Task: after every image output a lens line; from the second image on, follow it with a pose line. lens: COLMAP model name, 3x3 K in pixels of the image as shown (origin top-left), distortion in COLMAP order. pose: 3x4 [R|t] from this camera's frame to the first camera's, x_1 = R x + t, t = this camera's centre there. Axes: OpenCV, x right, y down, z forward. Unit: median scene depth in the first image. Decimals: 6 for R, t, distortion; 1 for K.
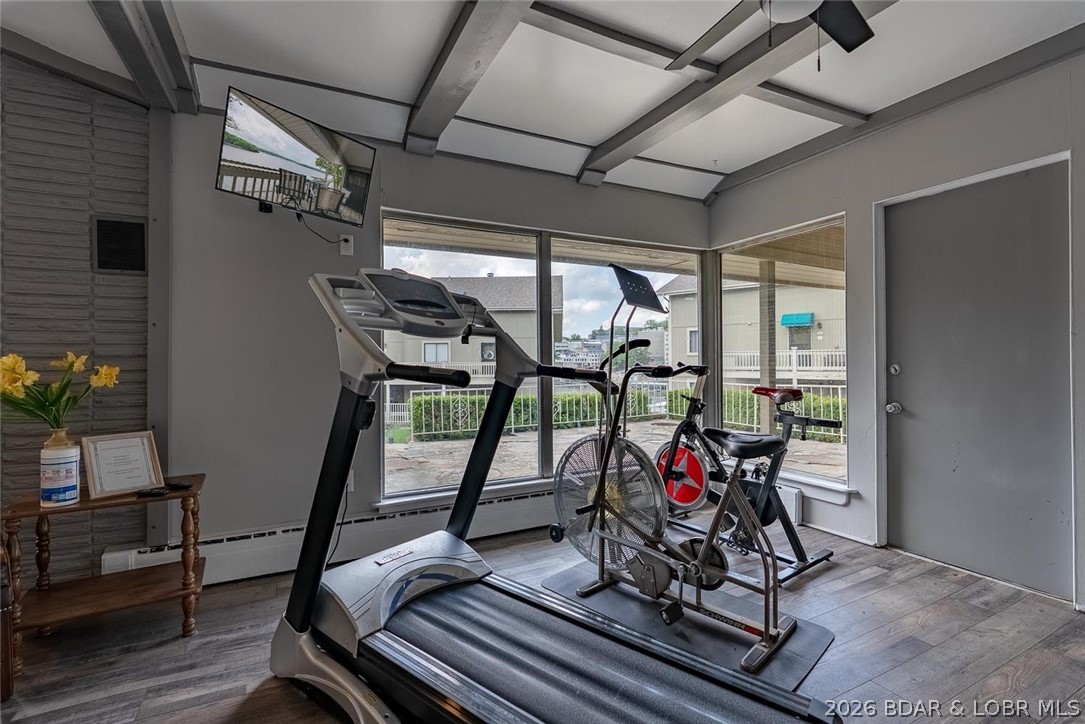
lens RADIAL K [[496.4, 0, 516.8], [0, 496.4, 359.0], [0, 0, 1]] dist [-0.005784, -0.000761]
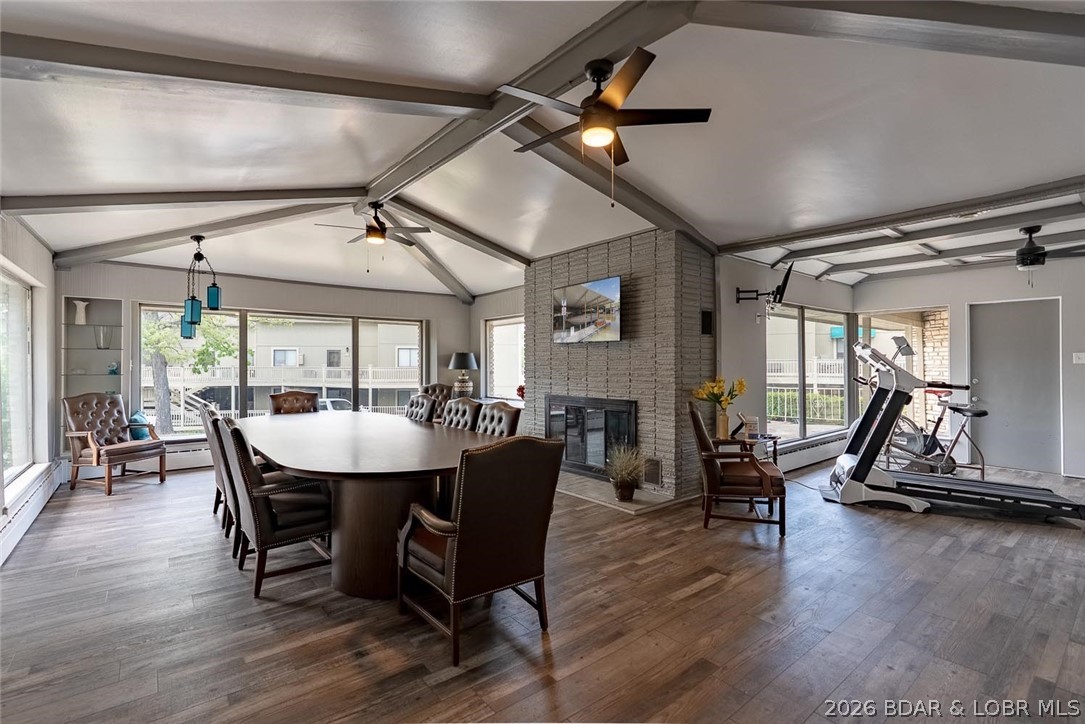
lens RADIAL K [[496.4, 0, 516.8], [0, 496.4, 359.0], [0, 0, 1]] dist [-0.005784, -0.000761]
pose [[0.980247, 0.006389, 0.197675, -1.363368], [-0.004919, 0.999956, -0.007927, -0.040101], [-0.197718, 0.006798, 0.980235, -0.600484]]
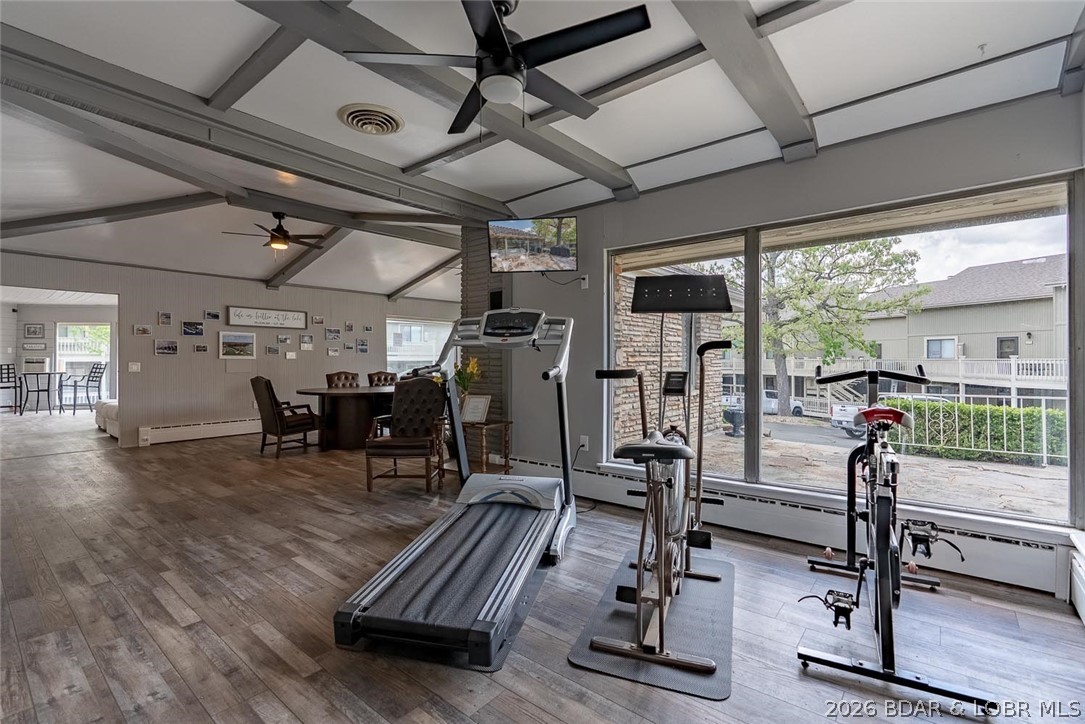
lens RADIAL K [[490.9, 0, 542.5], [0, 490.9, 362.0], [0, 0, 1]] dist [-0.014333, 0.000536]
pose [[0.411694, 0.005470, -0.911306, 0.761105], [0.006418, 0.999940, 0.008902, -0.006684], [0.911300, -0.009513, 0.411634, 0.240720]]
